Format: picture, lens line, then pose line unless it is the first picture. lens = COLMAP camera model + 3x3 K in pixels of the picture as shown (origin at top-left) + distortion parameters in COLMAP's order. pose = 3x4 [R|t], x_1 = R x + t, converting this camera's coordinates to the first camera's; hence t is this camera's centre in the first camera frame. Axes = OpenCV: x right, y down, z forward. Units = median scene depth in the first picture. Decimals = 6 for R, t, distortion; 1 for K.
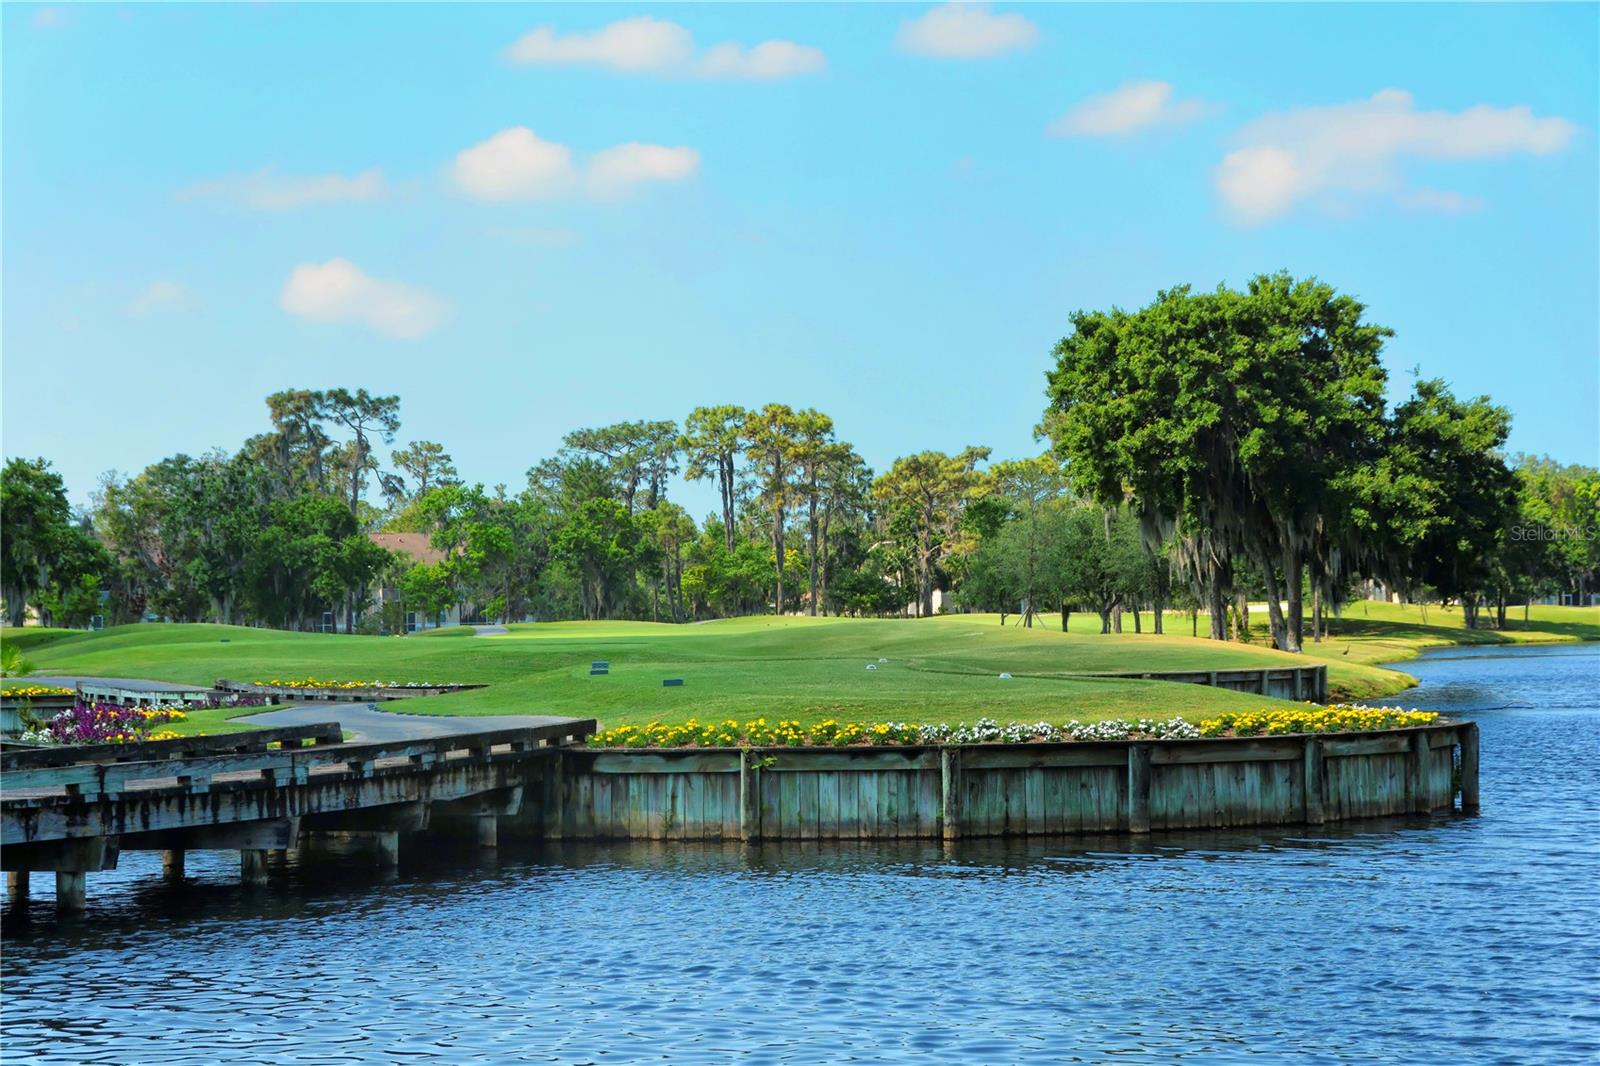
lens RADIAL K [[4096.8, 0, 759.9], [0, 4096.8, 573.0], [0, 0, 1]] dist [0.160050, 0.000000]
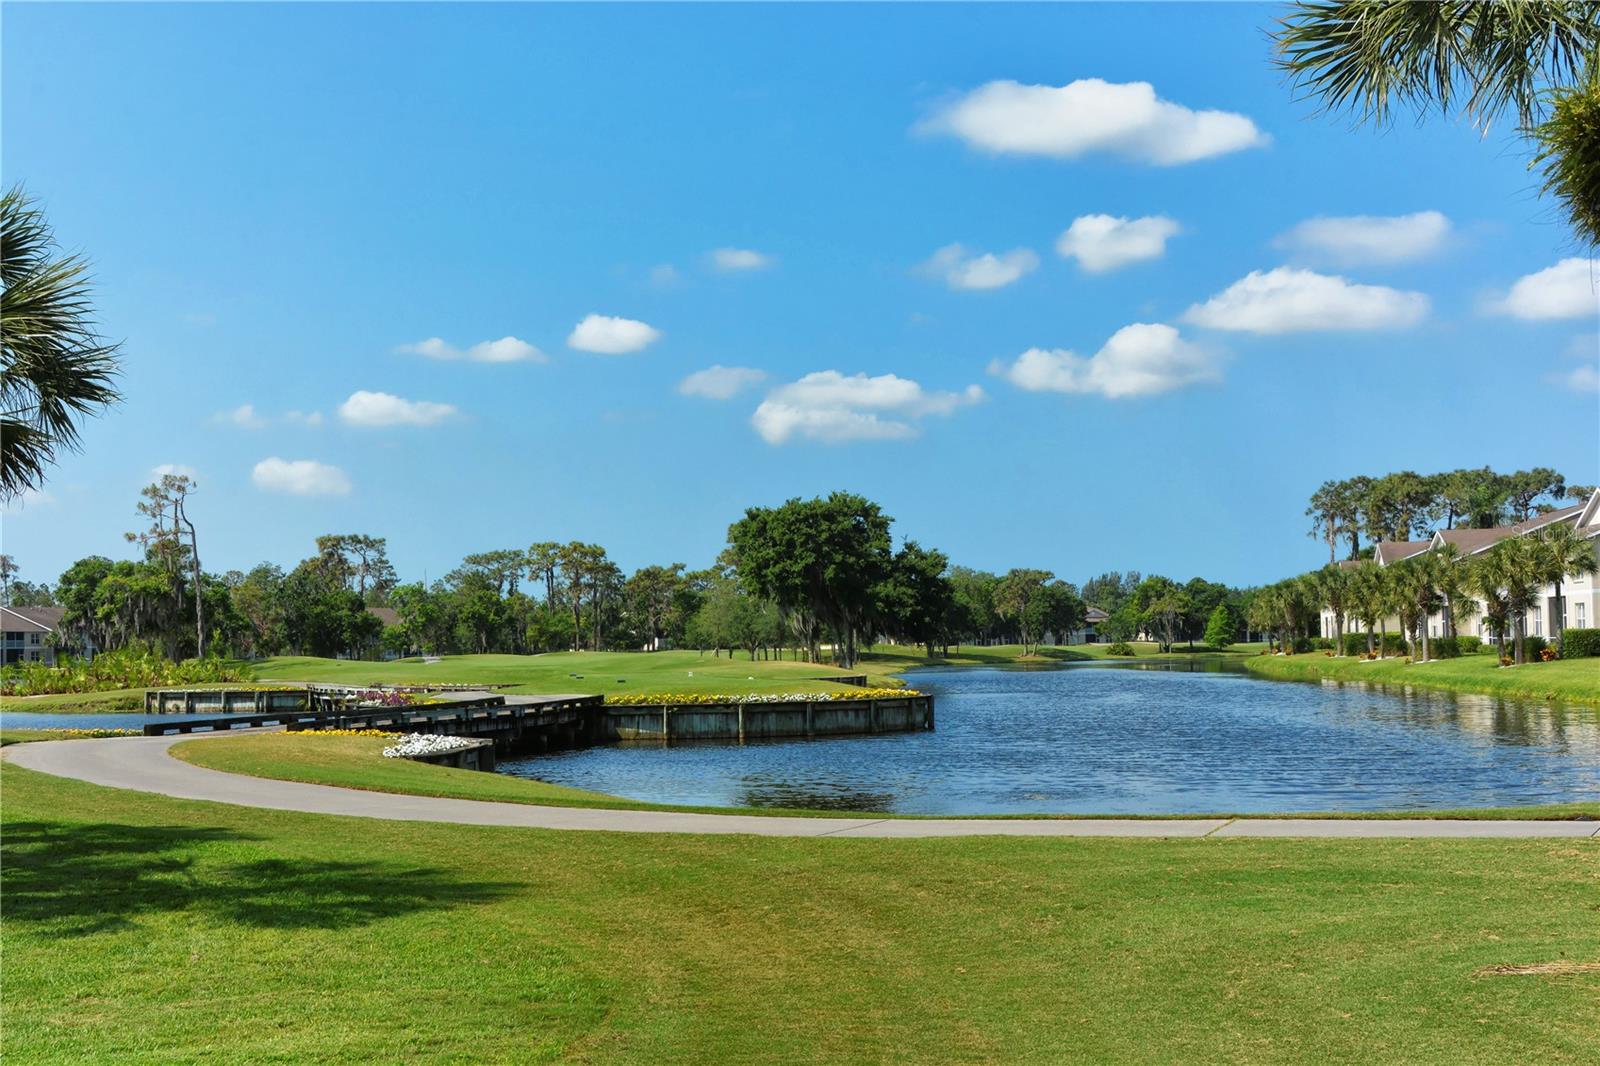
lens RADIAL K [[2302.5, 0, 774.0], [0, 2302.5, 531.0], [0, 0, 1]] dist [0.075154, 0.000000]
pose [[0.994658, 0.004054, 0.103143, -0.030590], [0.000202, 0.999150, -0.041215, -0.003028], [-0.103223, 0.041015, 0.993812, -0.176000]]
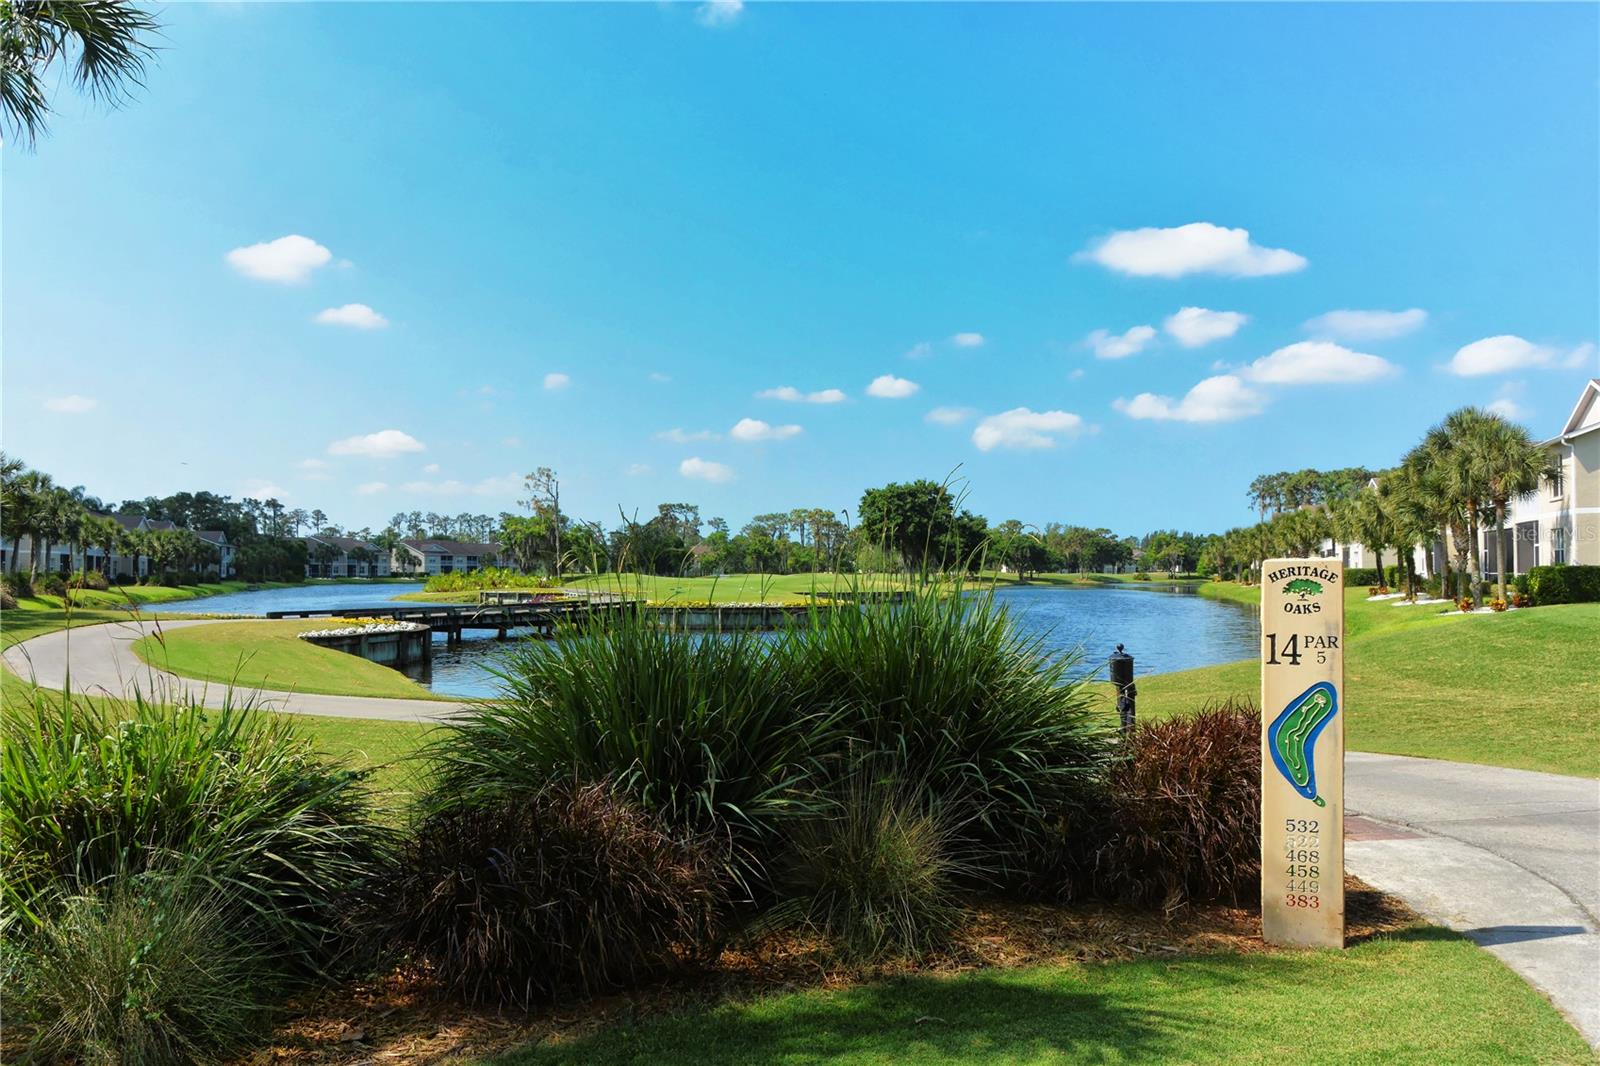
lens RADIAL K [[1342.9, 0, 783.7], [0, 1342.9, 618.2], [0, 0, 1]] dist [-0.006632, -0.012558]
pose [[0.998608, 0.016536, -0.050077, 0.064034], [-0.014250, 0.998856, 0.045656, -0.004509], [0.050775, -0.044879, 0.997701, -0.145821]]
